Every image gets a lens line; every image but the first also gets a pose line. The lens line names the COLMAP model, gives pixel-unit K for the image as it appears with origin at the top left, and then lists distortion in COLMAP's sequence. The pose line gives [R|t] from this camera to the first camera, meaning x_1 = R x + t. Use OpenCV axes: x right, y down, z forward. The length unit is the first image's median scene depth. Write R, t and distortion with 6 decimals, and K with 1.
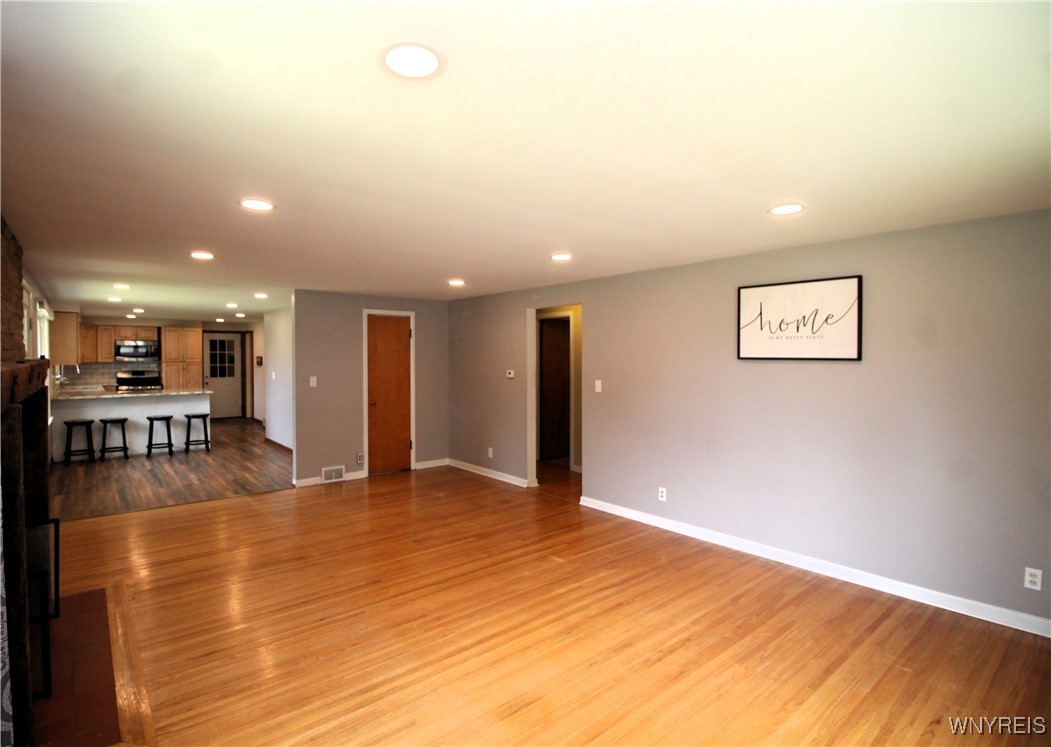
lens RADIAL K [[560.4, 0, 495.1], [0, 560.4, 367.8], [0, 0, 1]] dist [0.004445, -0.000286]
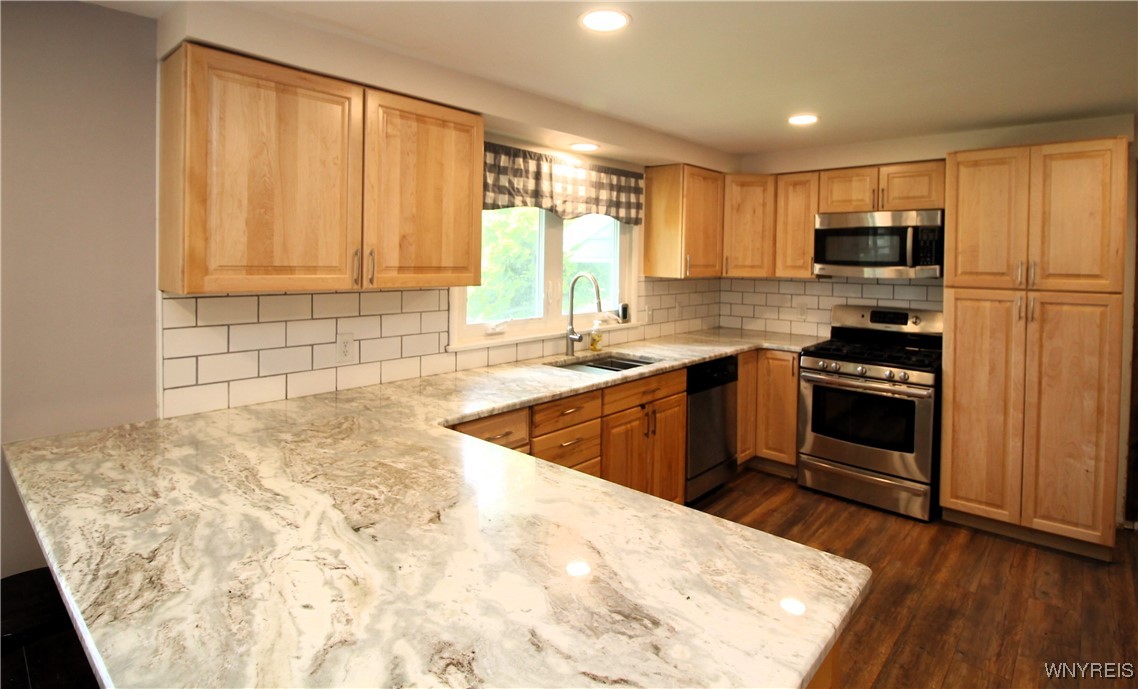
lens RADIAL K [[585.2, 0, 570.2], [0, 585.2, 275.7], [0, 0, 1]] dist [-0.013102, -0.002753]
pose [[0.193196, 0.030571, -0.980684, -0.364897], [-0.036628, 0.999042, 0.023928, -0.015296], [0.980476, 0.031297, 0.194131, 0.791422]]
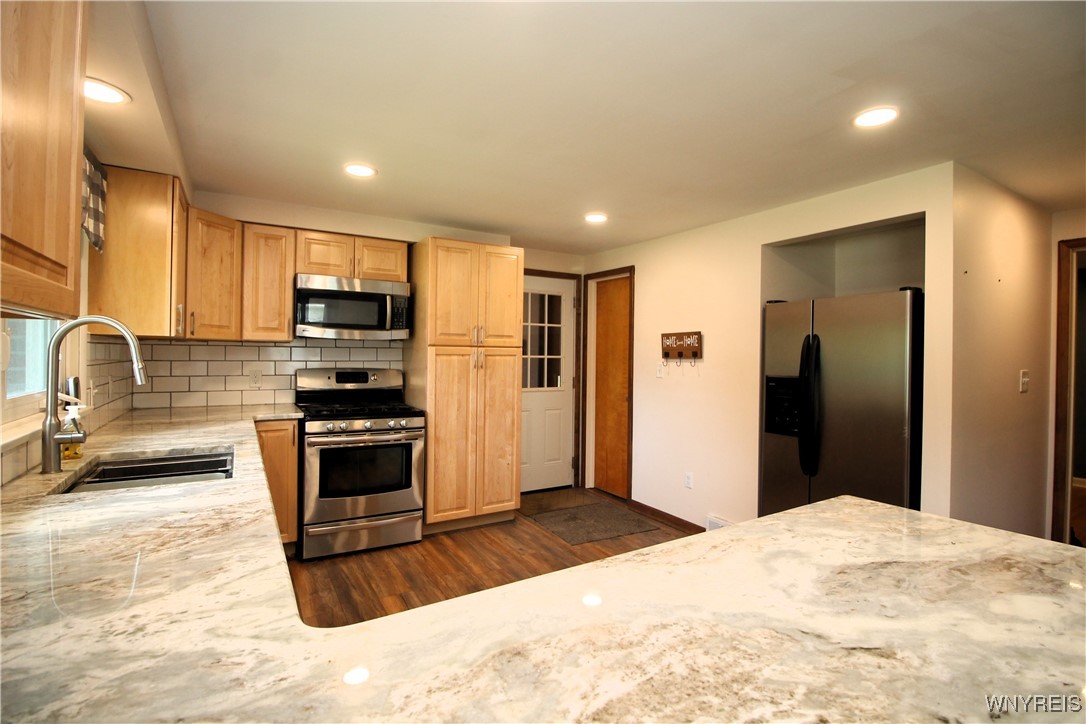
lens RADIAL K [[511.9, 0, 540.5], [0, 511.9, 363.5], [0, 0, 1]] dist [-0.017196, -0.002666]
pose [[0.995881, 0.012340, -0.089827, -0.512340], [-0.012937, 0.999898, -0.006073, 0.002067], [0.089743, 0.007210, 0.995939, 0.726825]]
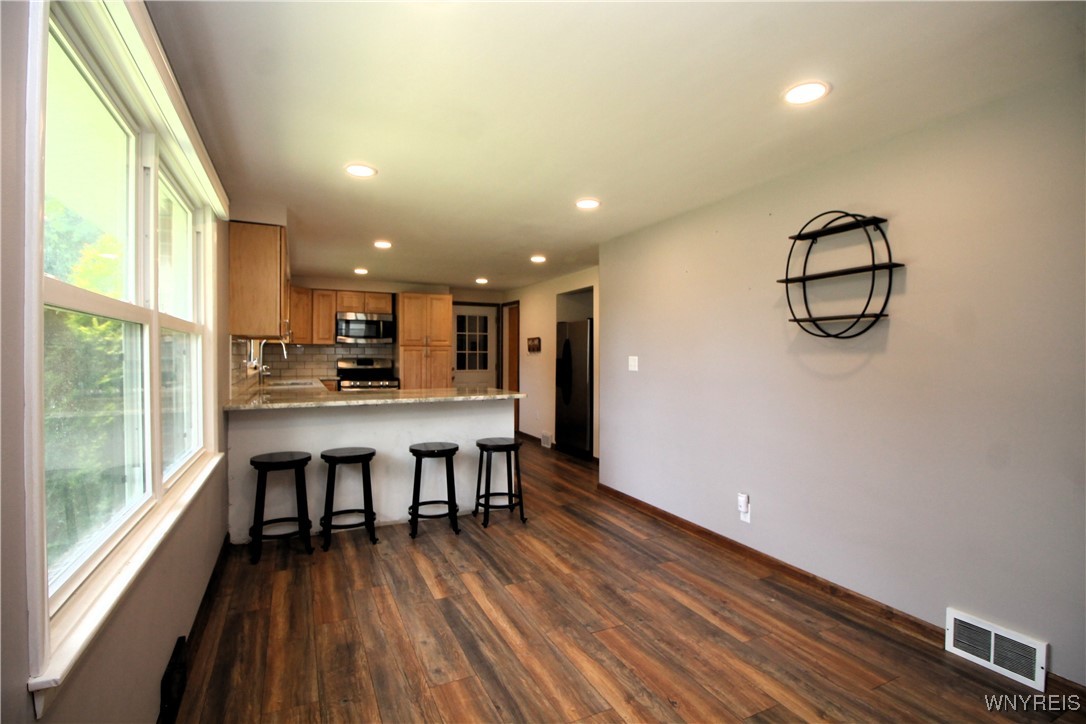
lens RADIAL K [[511.9, 0, 543.1], [0, 511.9, 363.7], [0, 0, 1]] dist [-0.017196, -0.002666]
pose [[0.983554, 0.005287, -0.180539, -0.325319], [-0.006754, 0.999949, -0.007511, 0.015295], [0.180491, 0.008607, 0.983539, 0.449095]]
